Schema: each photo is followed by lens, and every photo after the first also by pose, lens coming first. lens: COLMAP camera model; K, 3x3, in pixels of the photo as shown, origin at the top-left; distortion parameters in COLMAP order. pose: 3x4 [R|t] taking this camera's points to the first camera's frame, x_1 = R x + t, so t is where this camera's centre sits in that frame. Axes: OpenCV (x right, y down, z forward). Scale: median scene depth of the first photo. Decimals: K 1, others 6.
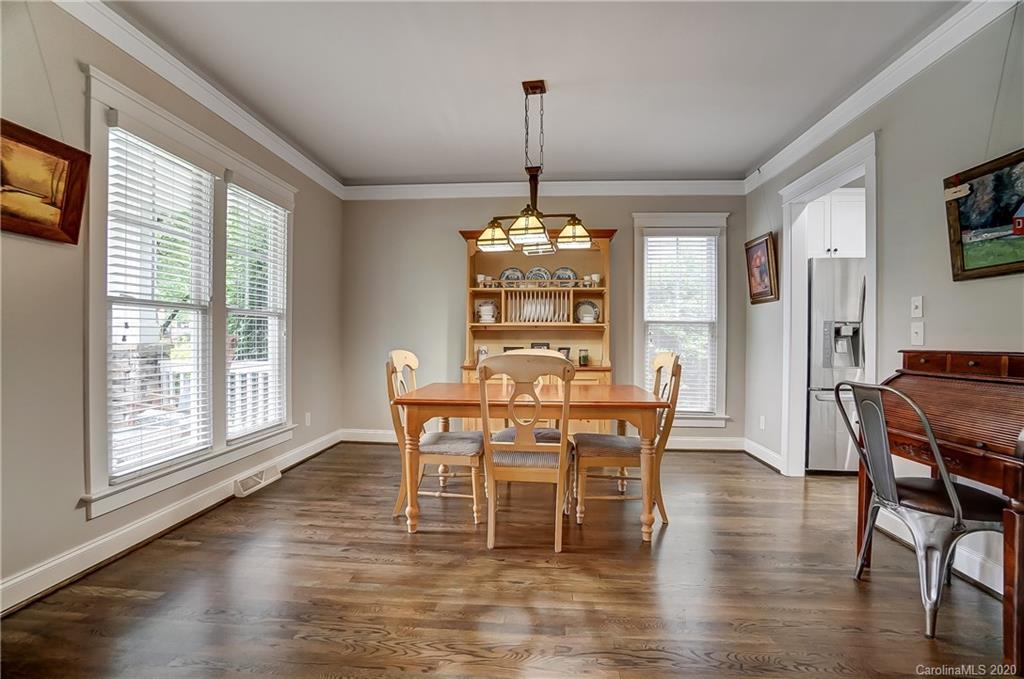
lens RADIAL K [[456.8, 0, 507.8], [0, 456.8, 339.2], [0, 0, 1]] dist [-0.063959, 0.025584]
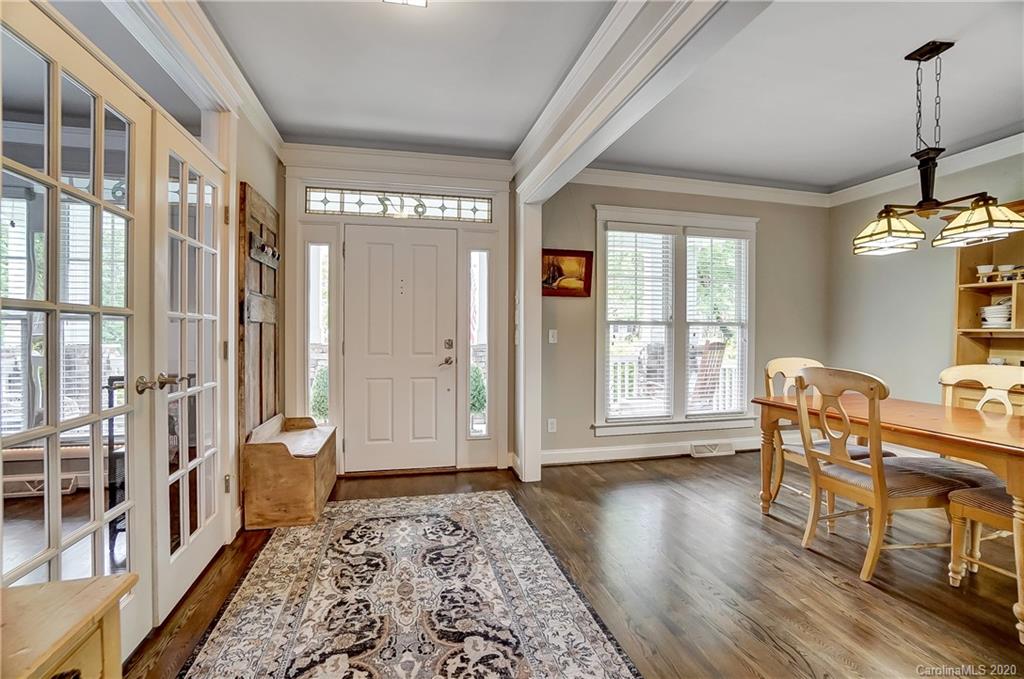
lens RADIAL K [[456.8, 0, 507.8], [0, 456.8, 339.2], [0, 0, 1]] dist [-0.063959, 0.025584]
pose [[0.305630, 0.012358, -0.952070, 0.606457], [-0.005427, 0.999922, 0.011237, -0.031100], [0.952135, 0.001733, 0.305673, 0.006952]]
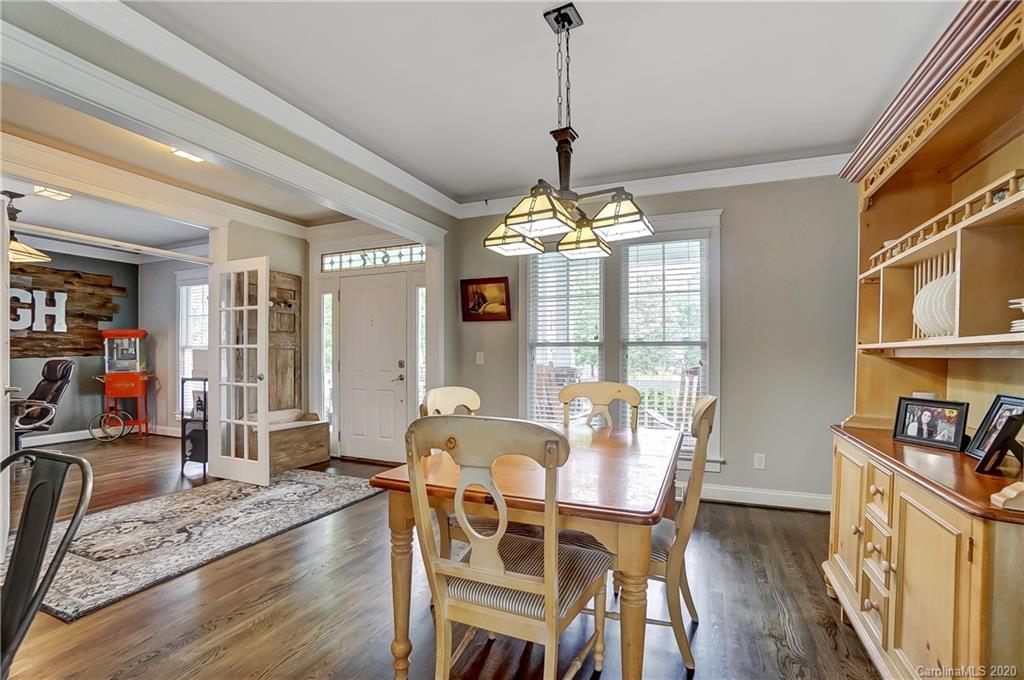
lens RADIAL K [[471.7, 0, 512.9], [0, 471.7, 345.8], [0, 0, 1]] dist [-0.070730, 0.028951]
pose [[-0.313095, -0.022902, -0.949446, 0.784730], [-0.005642, 0.999736, -0.022254, -0.030451], [0.949705, -0.001611, -0.313142, 1.179974]]
